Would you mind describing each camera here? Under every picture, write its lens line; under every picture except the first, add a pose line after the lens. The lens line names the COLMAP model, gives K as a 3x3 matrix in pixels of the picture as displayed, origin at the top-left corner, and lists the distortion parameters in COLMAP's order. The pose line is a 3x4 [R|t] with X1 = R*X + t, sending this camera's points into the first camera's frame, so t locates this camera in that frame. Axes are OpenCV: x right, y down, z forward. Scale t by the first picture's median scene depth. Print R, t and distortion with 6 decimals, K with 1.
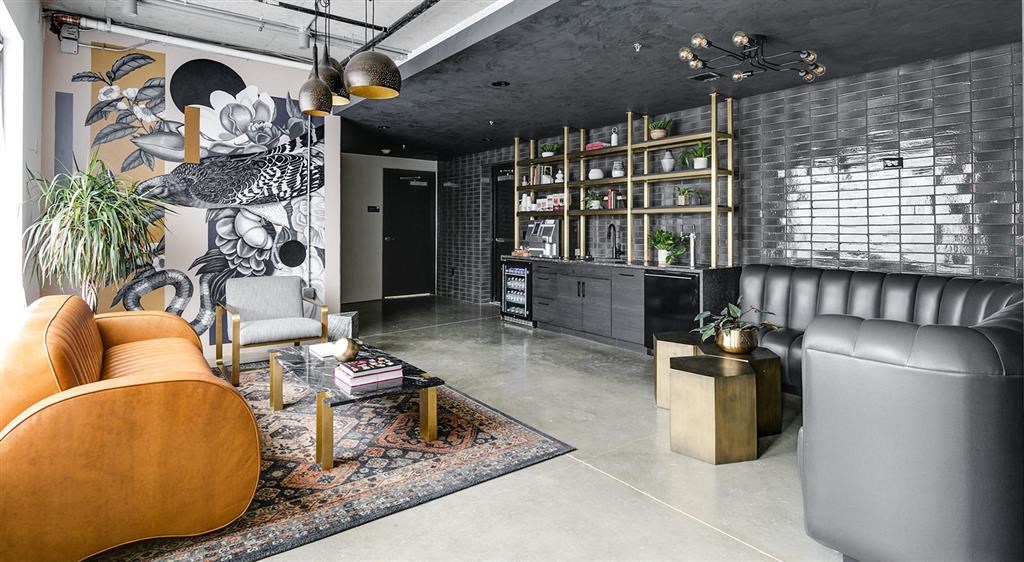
lens RADIAL K [[525.8, 0, 509.6], [0, 525.8, 222.6], [0, 0, 1]] dist [-0.000745, 0.000002]
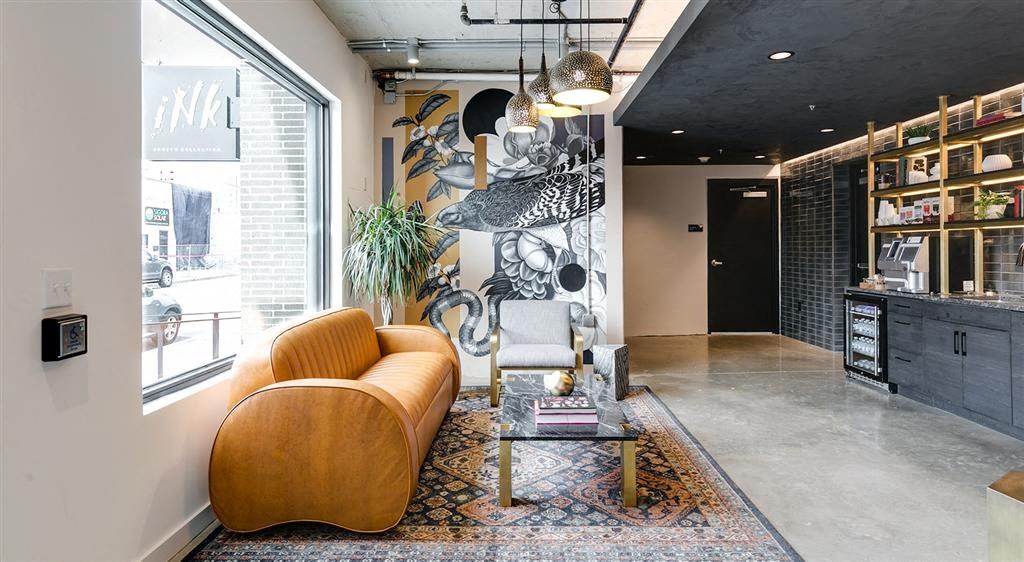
lens RADIAL K [[599.5, 0, 515.0], [0, 599.5, 245.4], [0, 0, 1]] dist [0.015361, -0.000383]
pose [[0.793858, -0.009874, -0.608023, 0.169383], [0.010932, 0.999938, -0.001965, 0.001731], [0.608005, -0.005087, 0.793917, 0.081011]]
